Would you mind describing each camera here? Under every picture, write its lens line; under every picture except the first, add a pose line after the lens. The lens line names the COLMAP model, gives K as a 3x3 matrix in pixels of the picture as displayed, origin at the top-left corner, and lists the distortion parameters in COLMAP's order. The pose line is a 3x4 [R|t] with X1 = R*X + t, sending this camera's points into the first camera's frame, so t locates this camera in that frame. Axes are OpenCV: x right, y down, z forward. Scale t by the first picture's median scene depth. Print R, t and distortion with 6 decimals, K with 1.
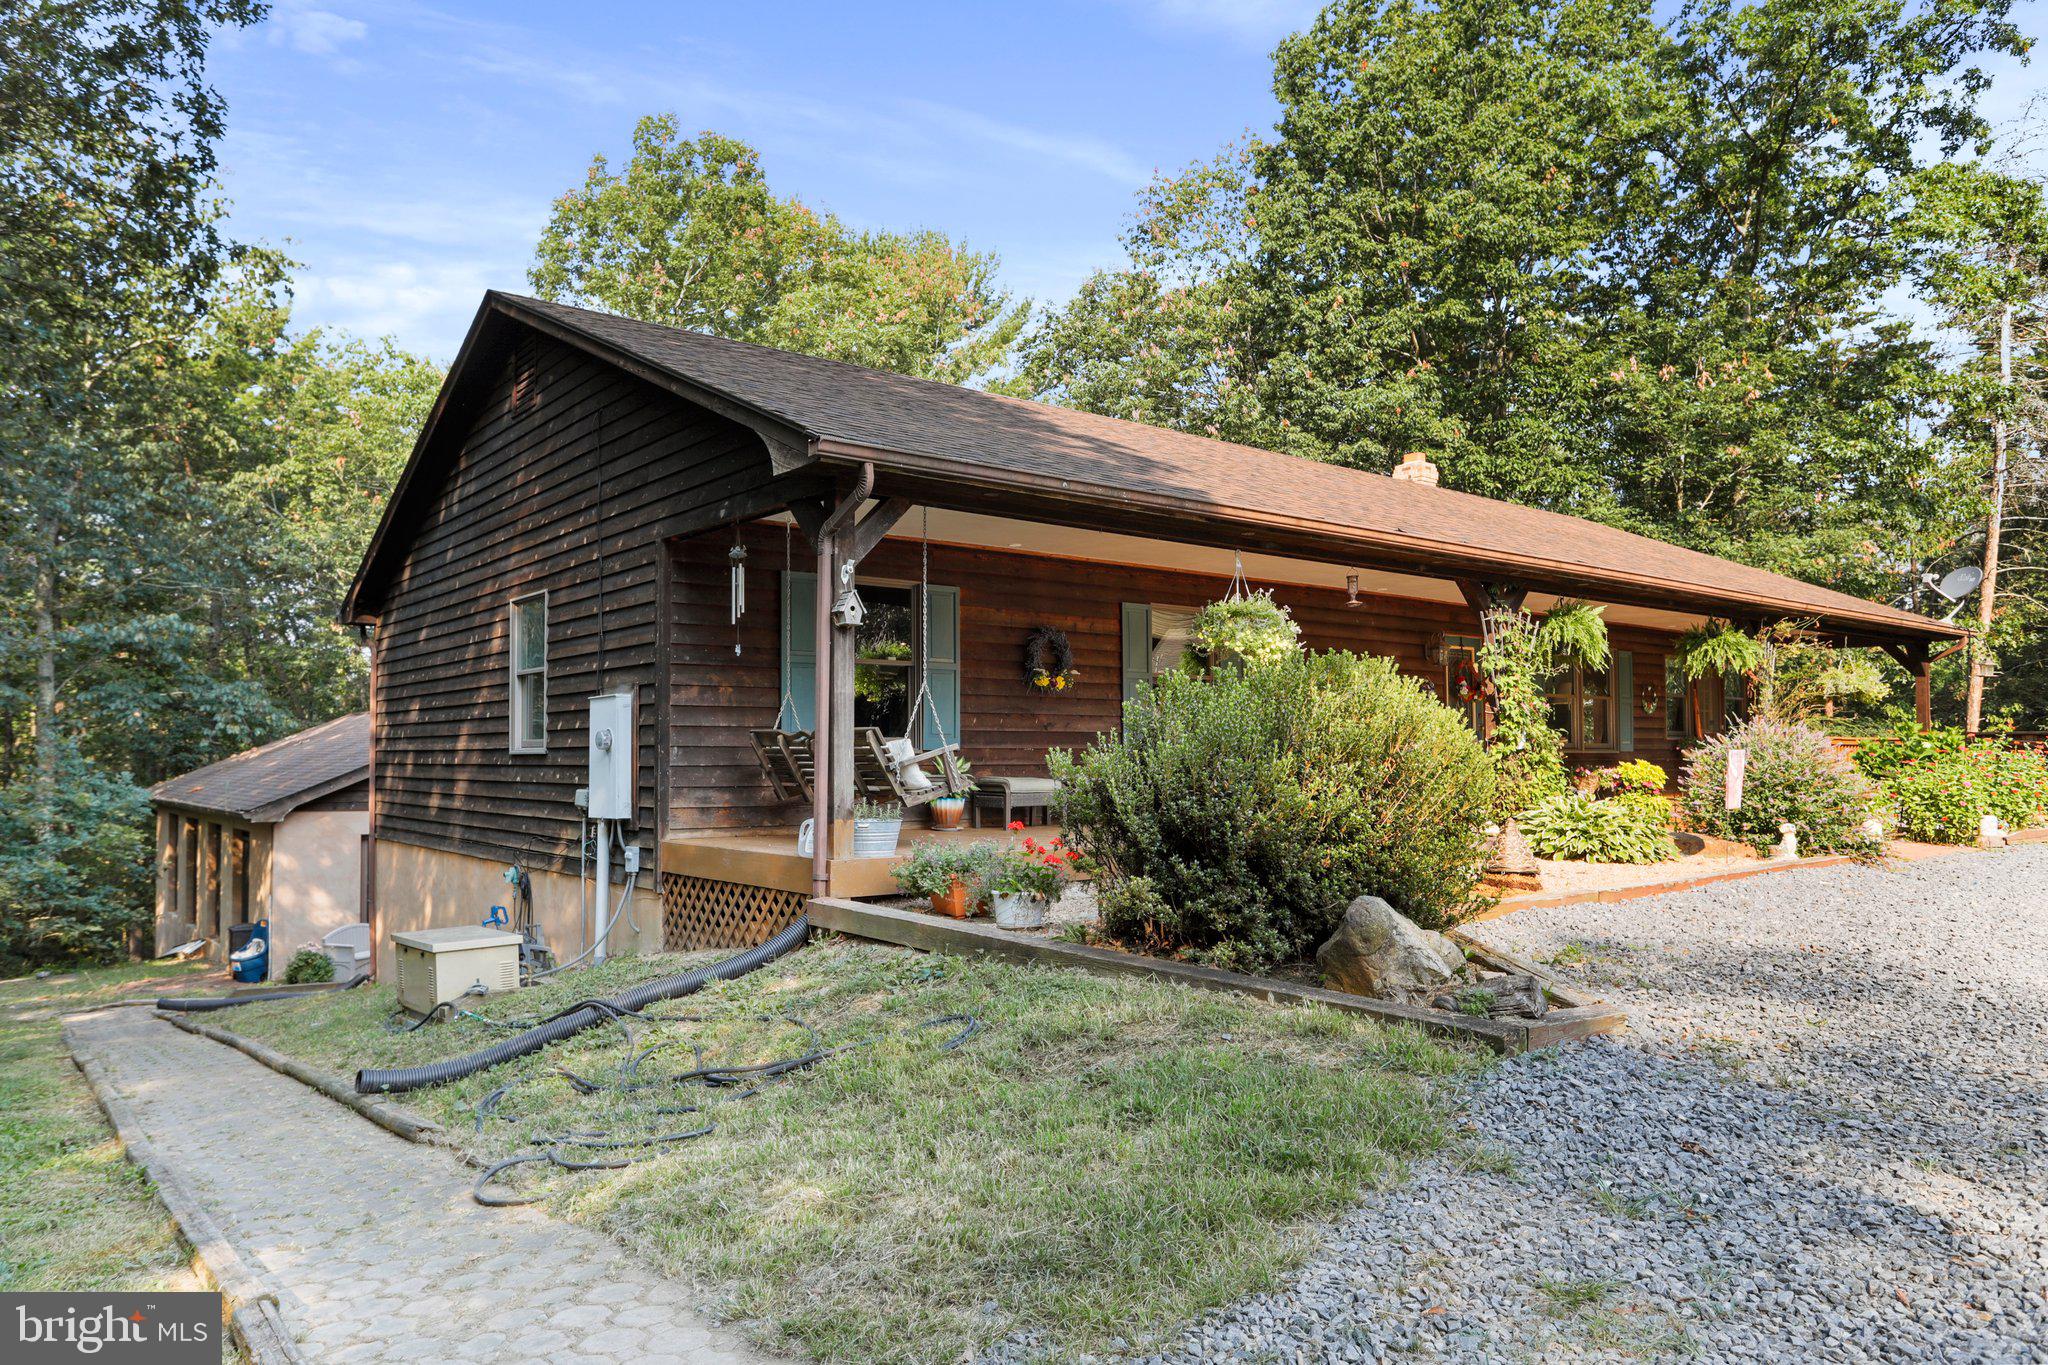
lens RADIAL K [[1313.6, 0, 1021.2], [0, 1313.6, 675.8], [0, 0, 1]] dist [-0.018880, 0.003488]
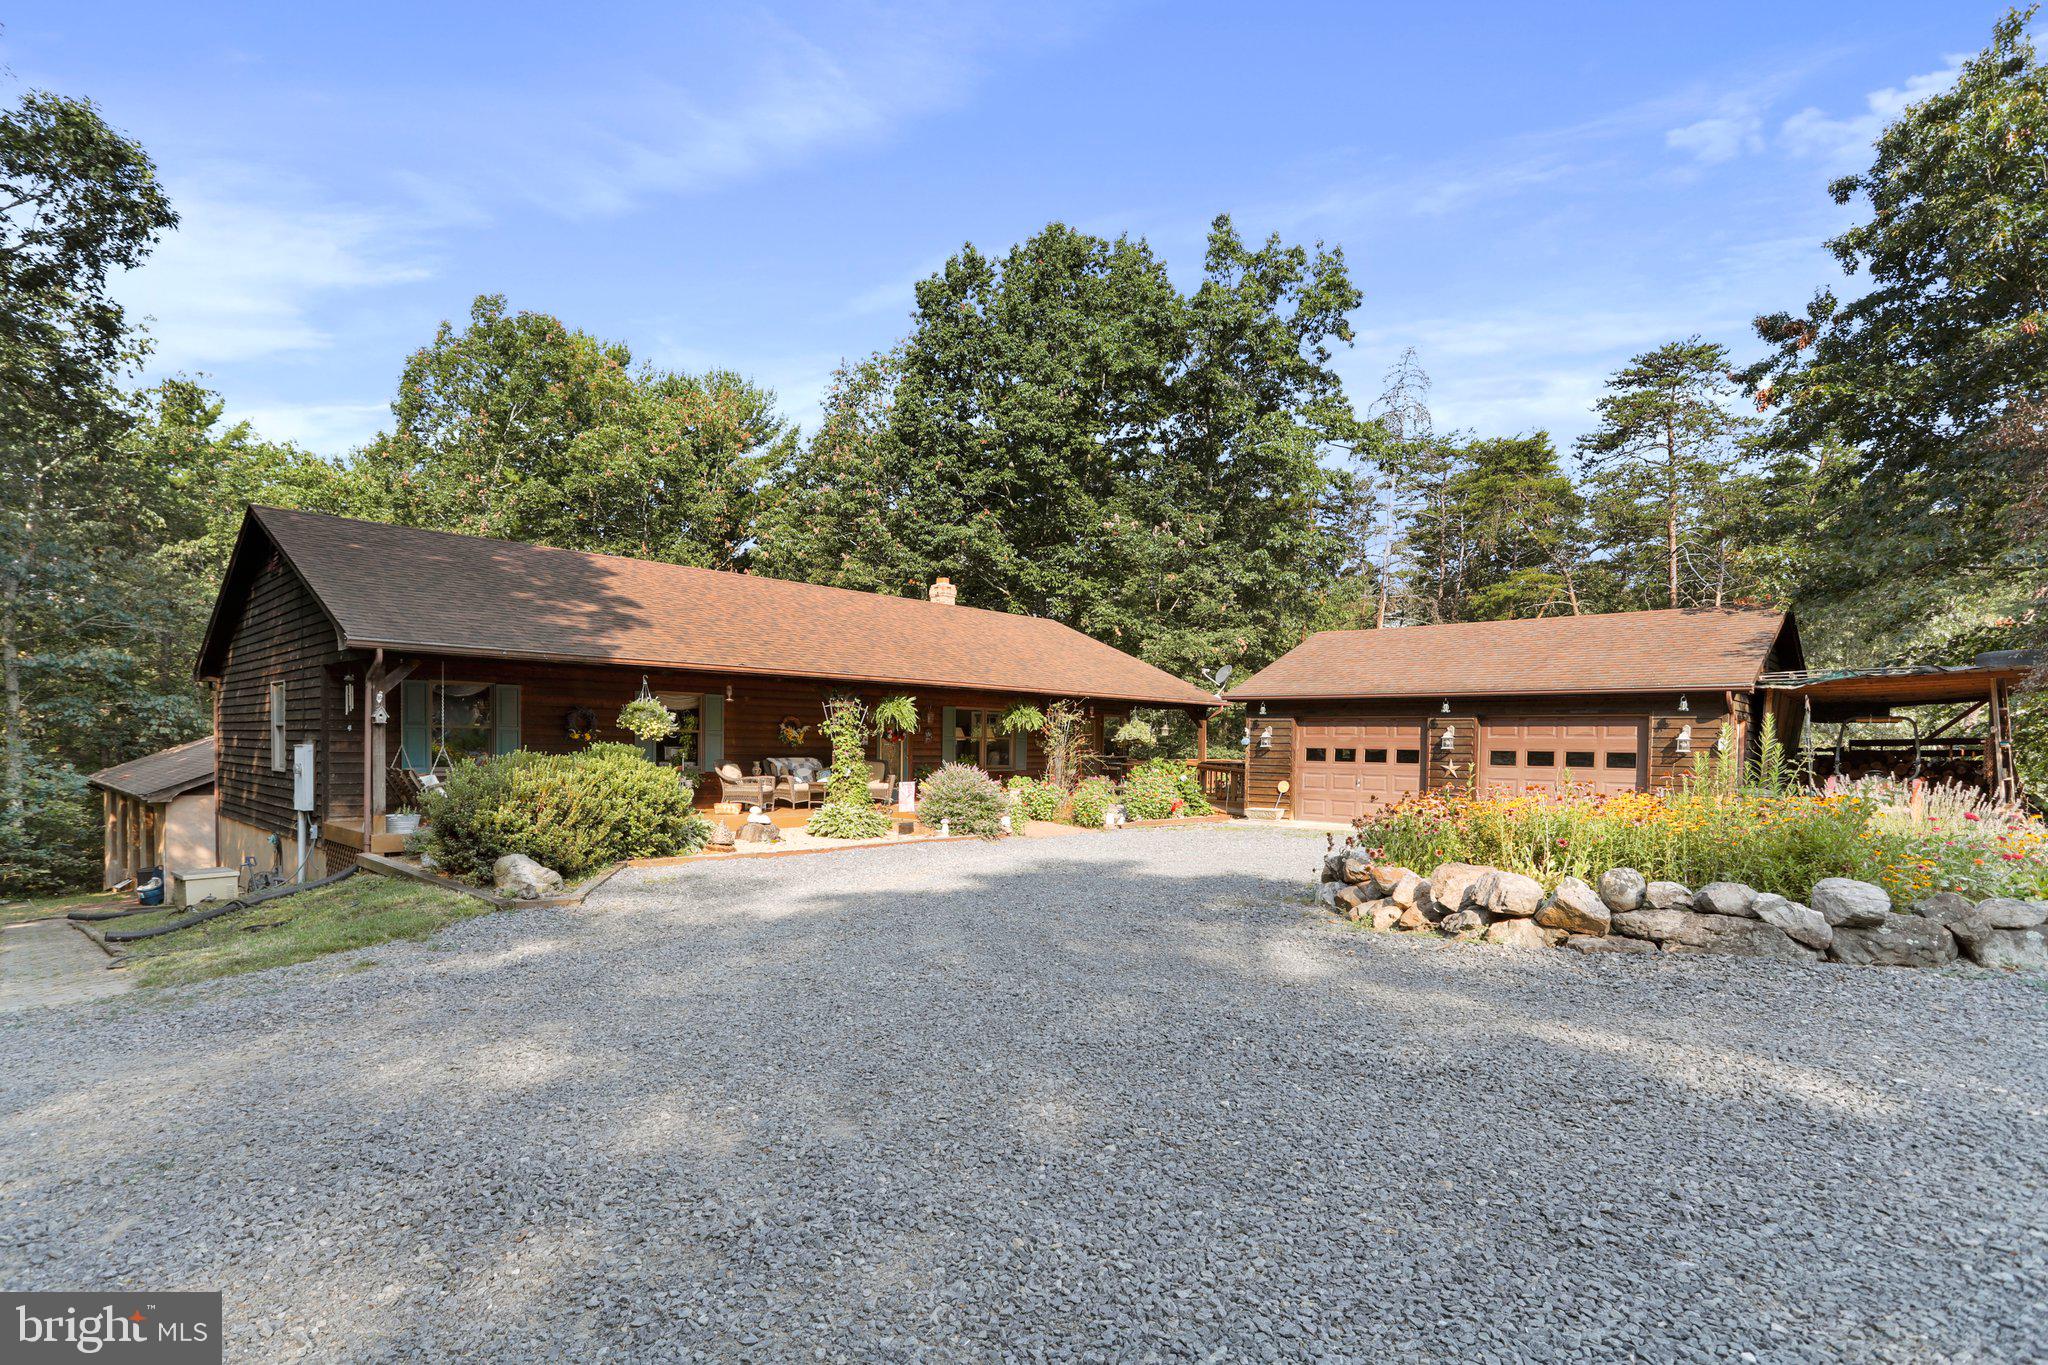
lens RADIAL K [[1032.4, 0, 1049.0], [0, 1032.4, 739.1], [0, 0, 1]] dist [-0.045290, 0.018437]
pose [[0.990292, 0.015933, 0.138086, 0.243743], [-0.024038, 0.998071, 0.057232, -0.045842], [-0.136907, -0.059996, 0.988765, -0.257706]]
